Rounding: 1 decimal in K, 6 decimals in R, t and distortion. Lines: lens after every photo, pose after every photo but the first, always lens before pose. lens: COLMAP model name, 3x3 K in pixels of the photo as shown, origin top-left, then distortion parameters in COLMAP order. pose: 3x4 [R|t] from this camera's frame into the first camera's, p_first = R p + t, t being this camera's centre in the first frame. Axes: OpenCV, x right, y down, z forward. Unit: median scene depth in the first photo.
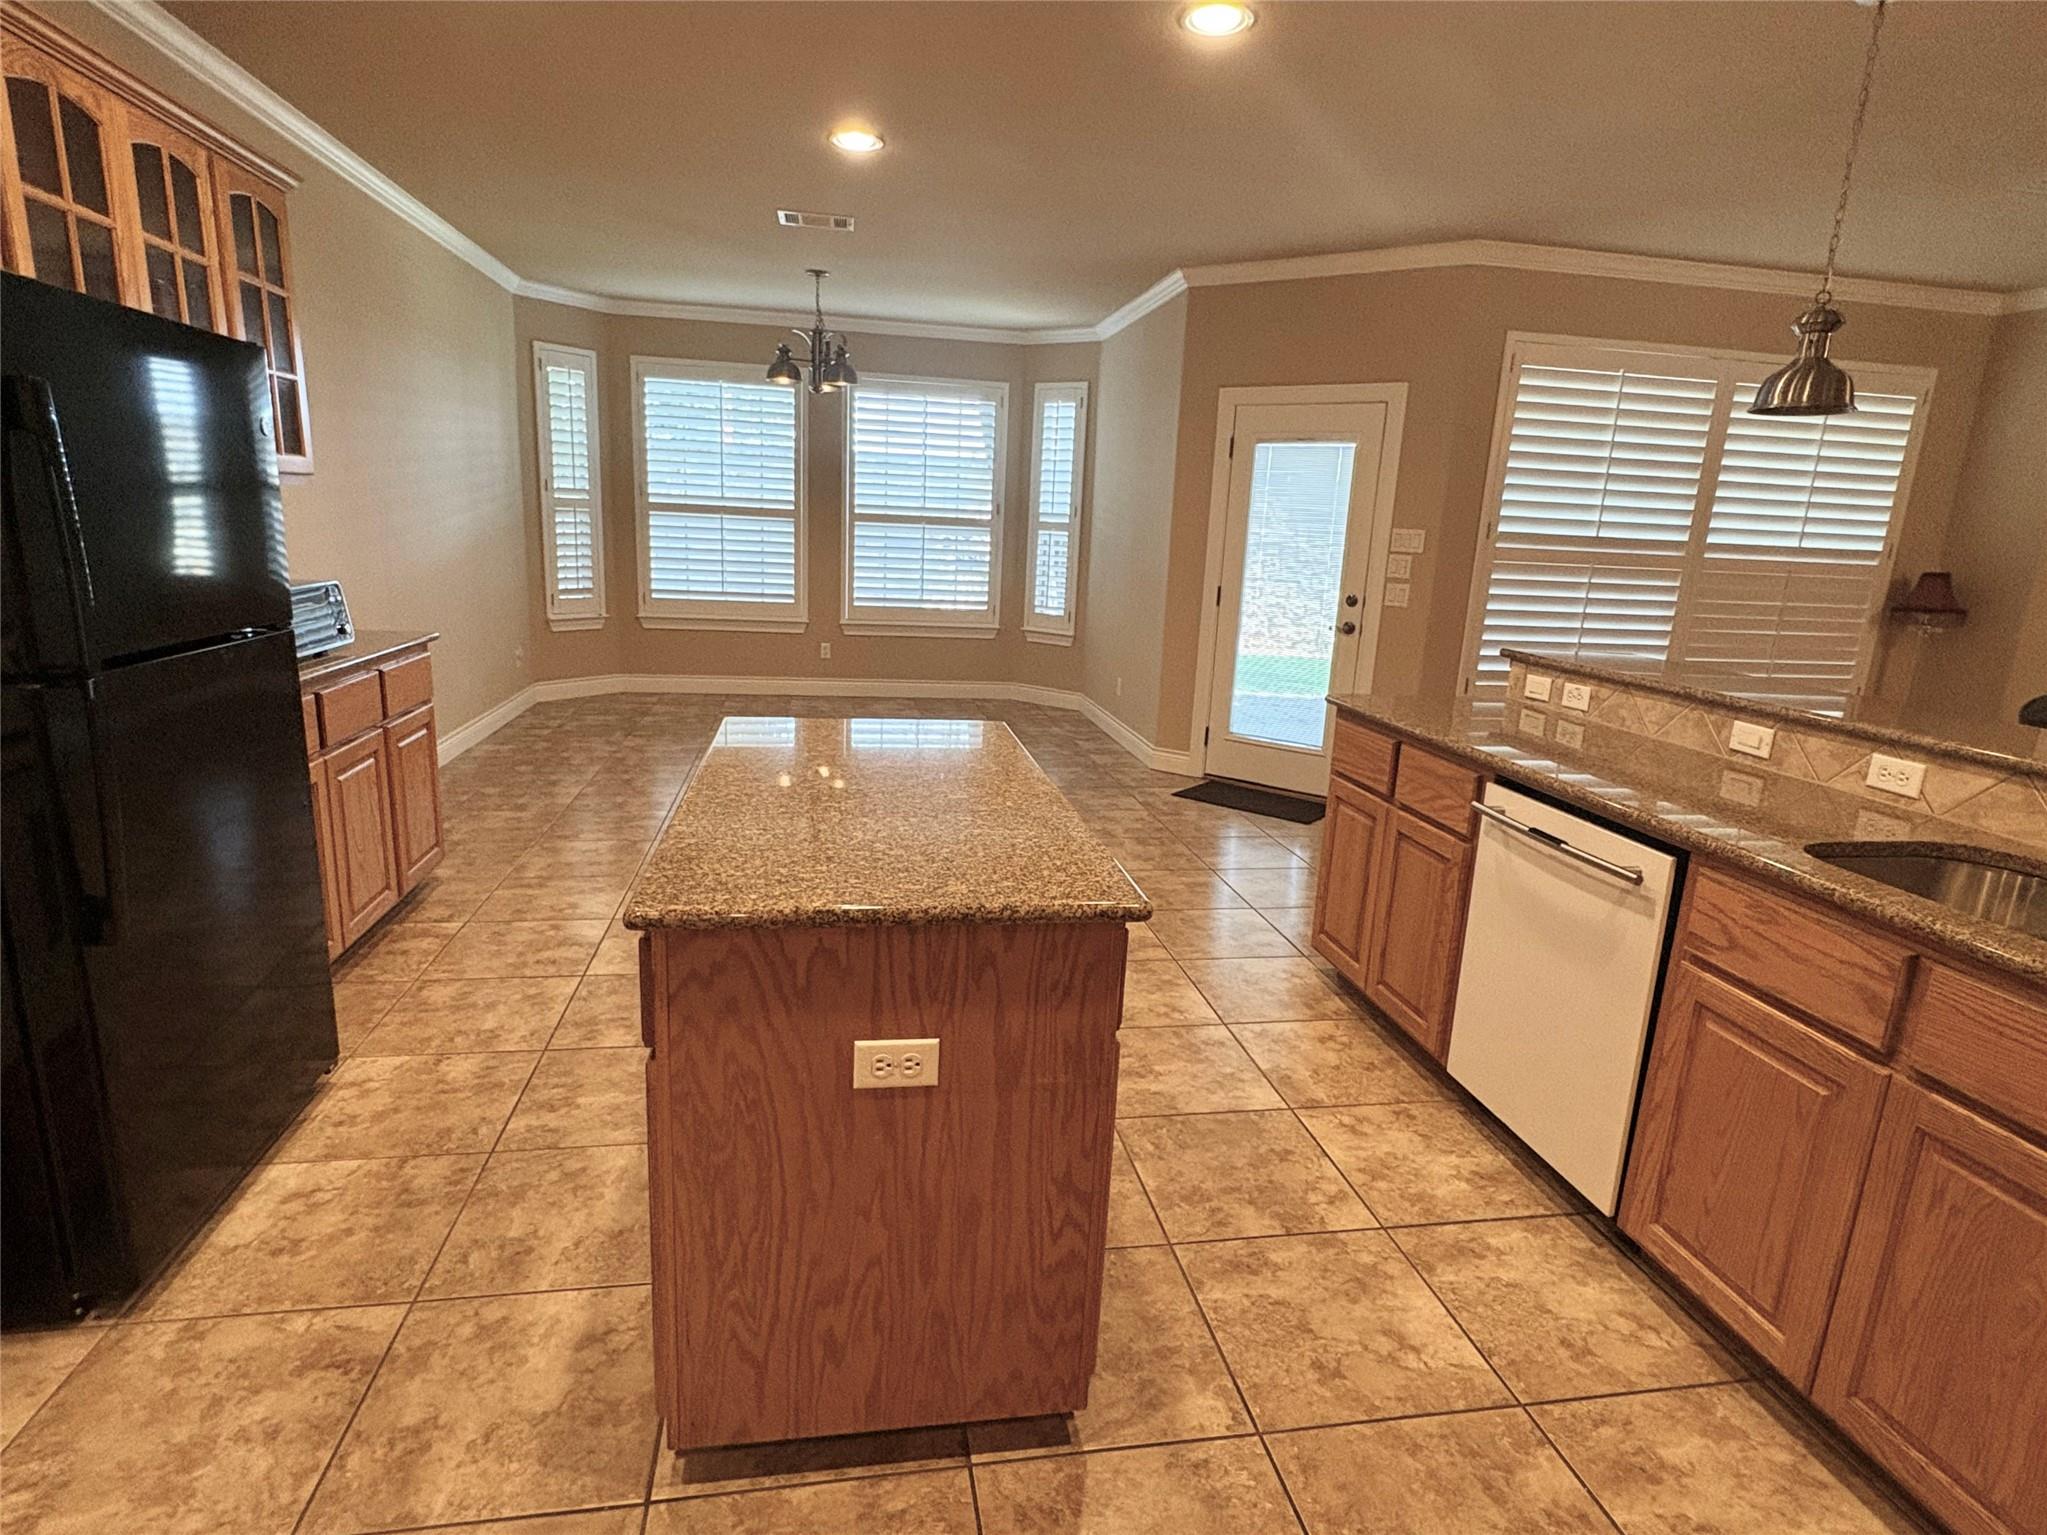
lens RADIAL K [[1075.1, 0, 1023.5], [0, 1075.1, 767.5], [0, 0, 1]] dist [0.000153, 0.000897]
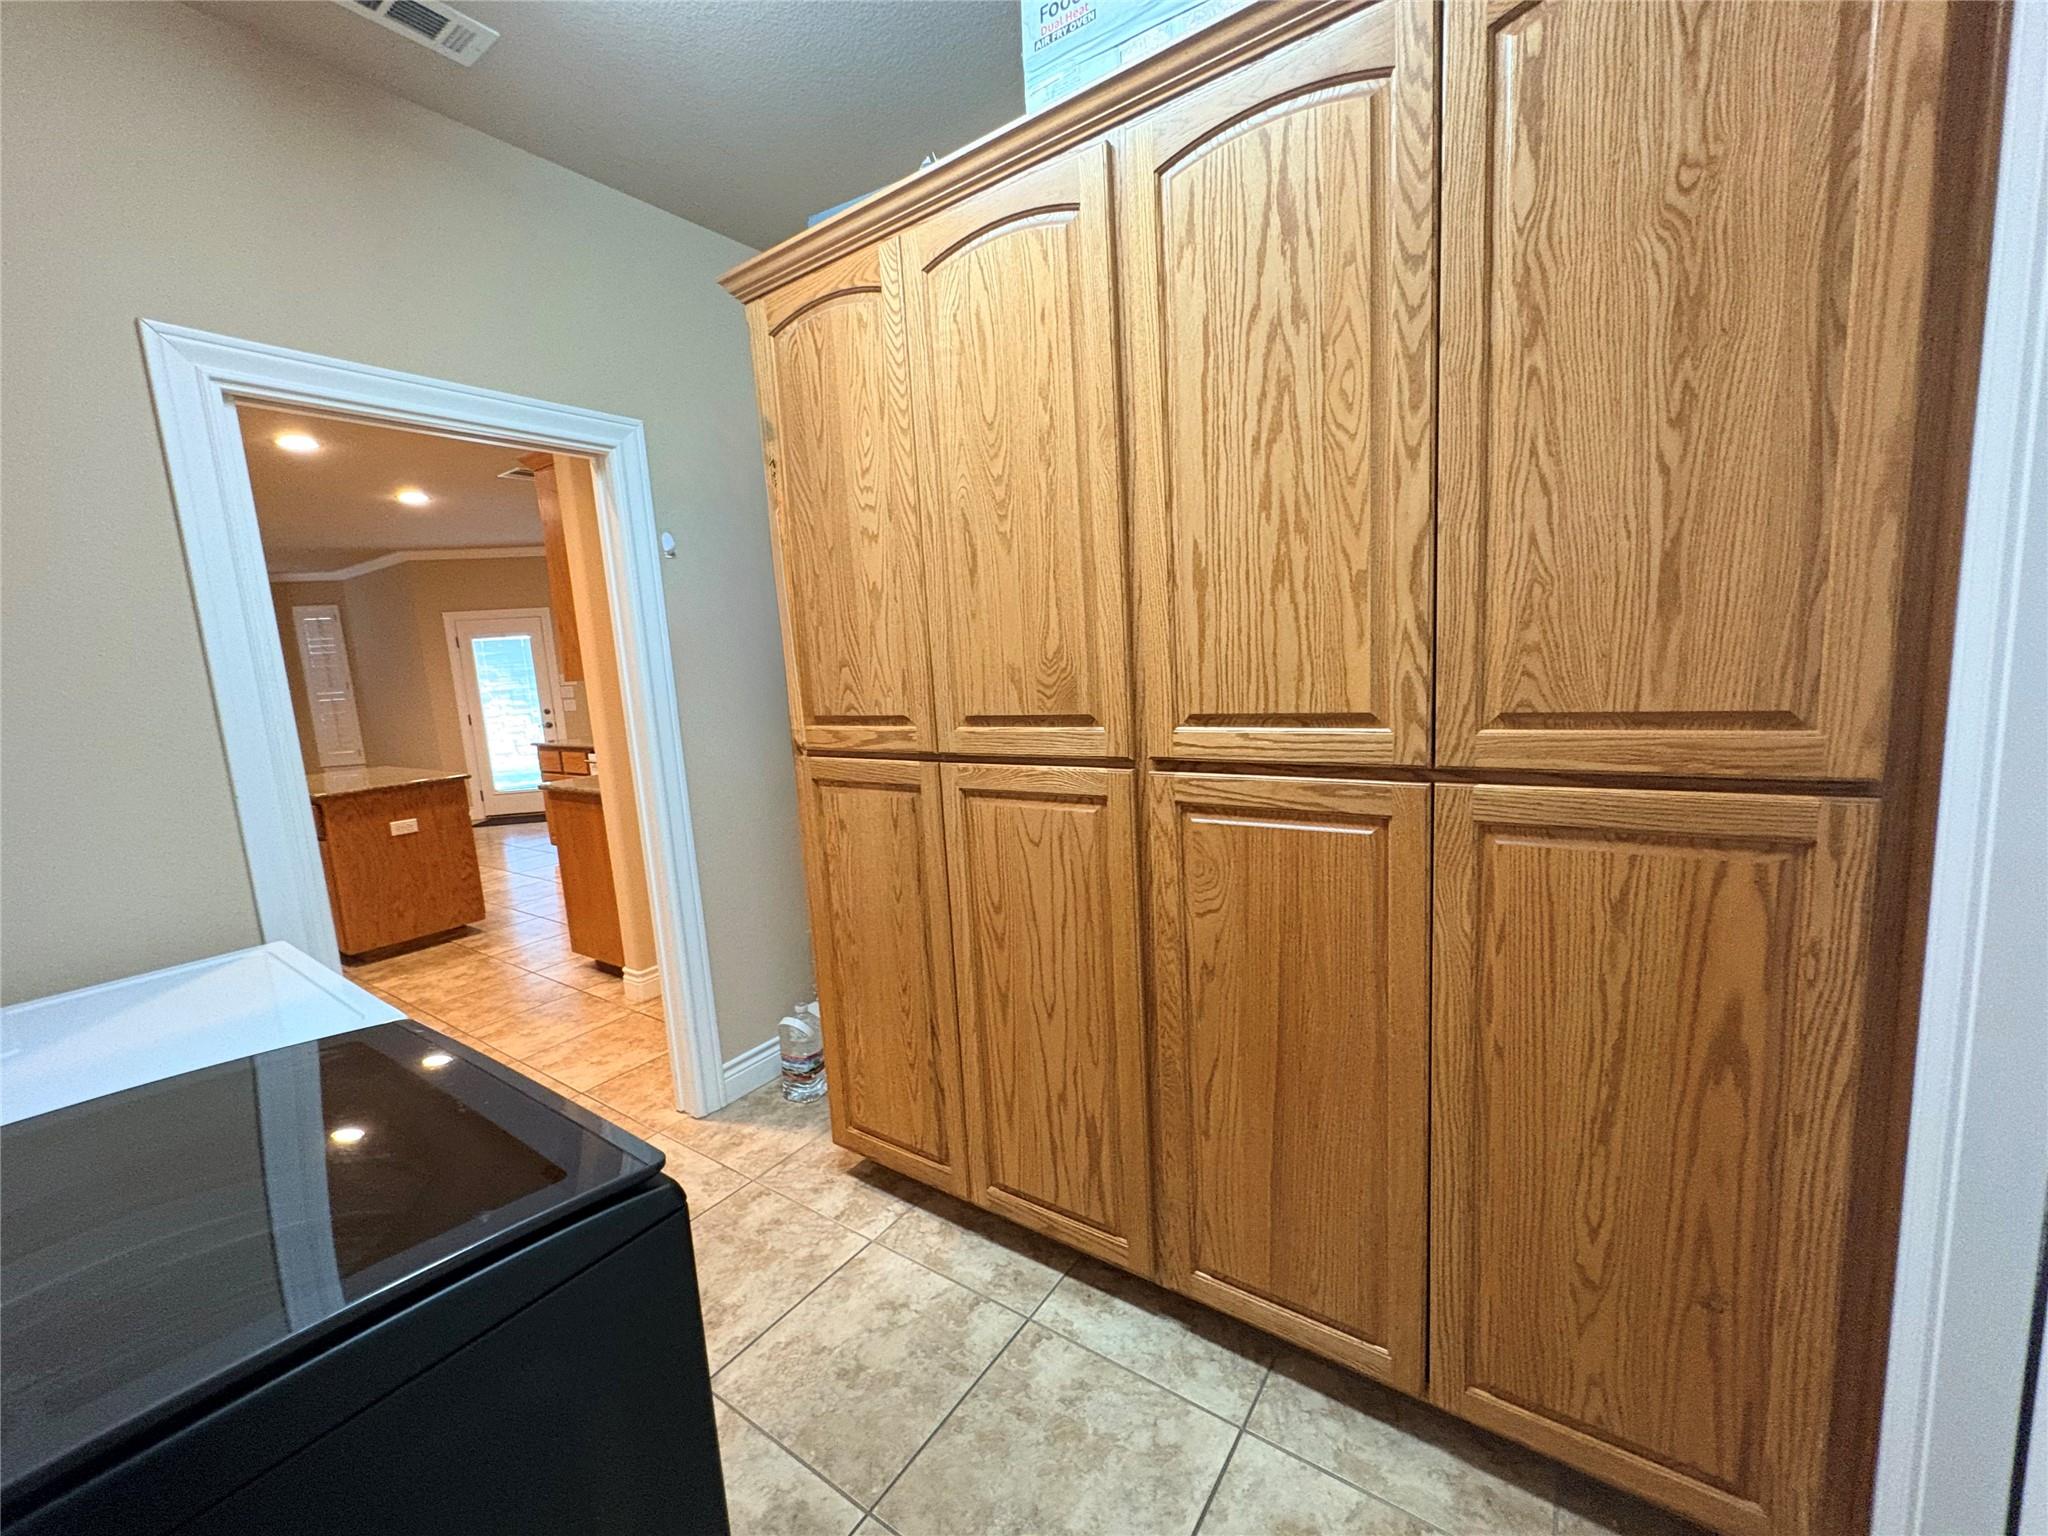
lens RADIAL K [[805.4, 0, 1024.0], [0, 805.4, 768.0], [0, 0, 1]] dist [-0.000380, 0.000020]
pose [[0.699723, -0.191261, 0.688337, -0.294812], [0.251796, 0.967694, 0.012921, 0.341822], [-0.668571, 0.164279, 0.725276, -1.522254]]
